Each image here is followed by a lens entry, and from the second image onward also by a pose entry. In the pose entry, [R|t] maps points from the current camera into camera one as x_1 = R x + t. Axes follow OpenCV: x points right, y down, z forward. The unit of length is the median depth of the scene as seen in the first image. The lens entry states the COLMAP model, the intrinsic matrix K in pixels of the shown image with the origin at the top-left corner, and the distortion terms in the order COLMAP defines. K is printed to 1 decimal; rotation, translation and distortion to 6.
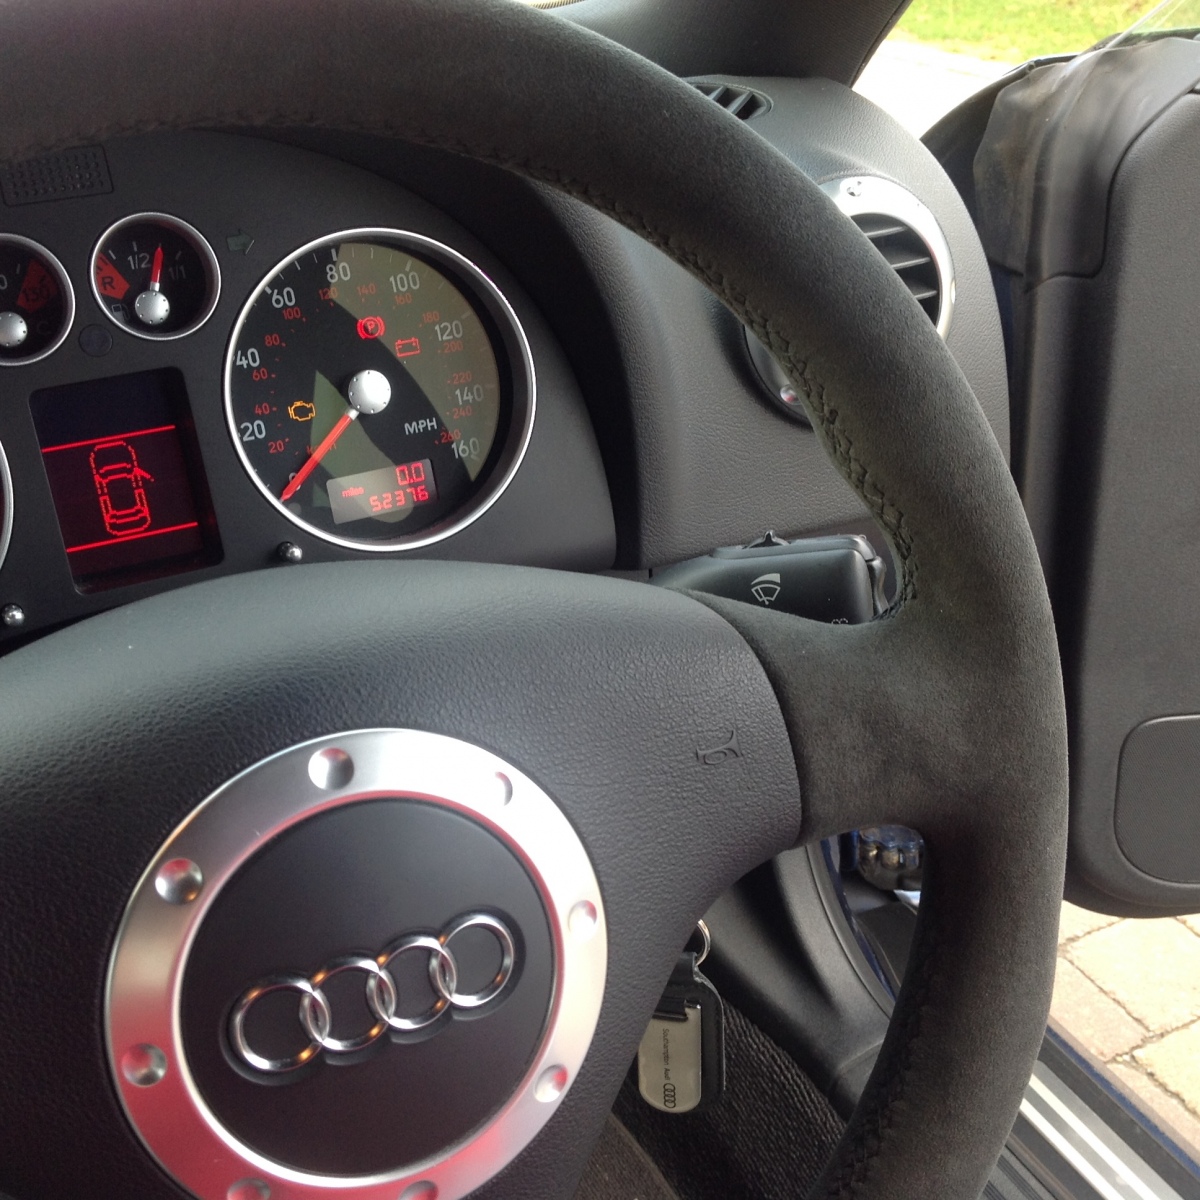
lens RADIAL K [[1554.0, 0, 599.9], [0, 1554.0, 607.4], [0, 0, 1]] dist [0.124975, -0.255224]
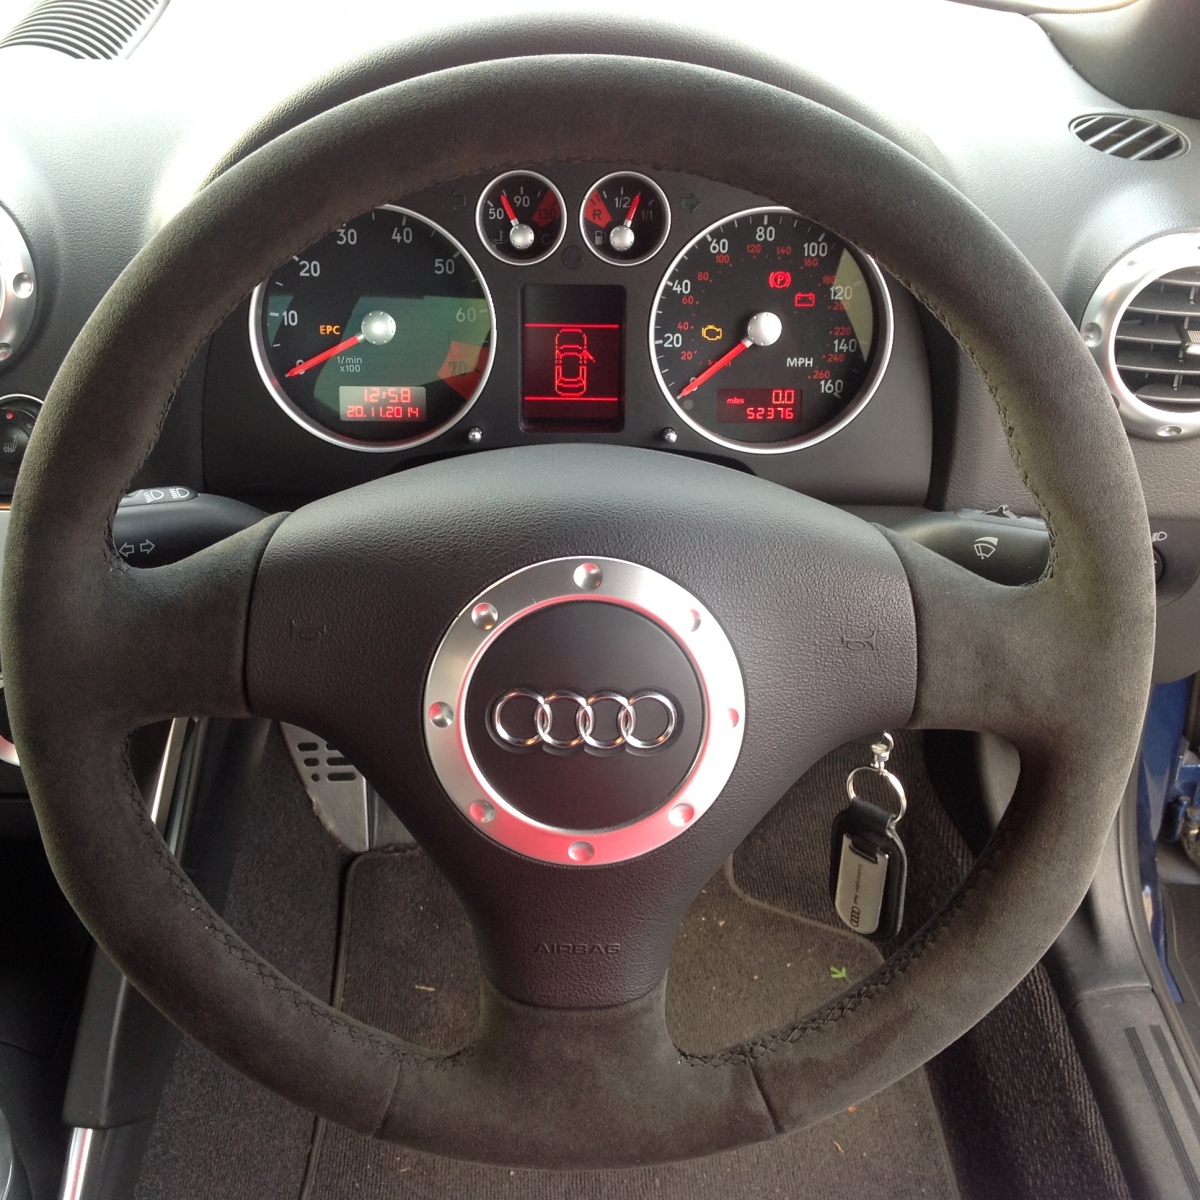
lens RADIAL K [[1554.0, 0, 599.9], [0, 1554.0, 607.4], [0, 0, 1]] dist [0.124975, -0.255224]
pose [[0.912665, 0.265568, -0.310670, 0.207210], [-0.241737, 0.963668, 0.113608, -0.030552], [0.329553, -0.028586, 0.943704, -0.303479]]
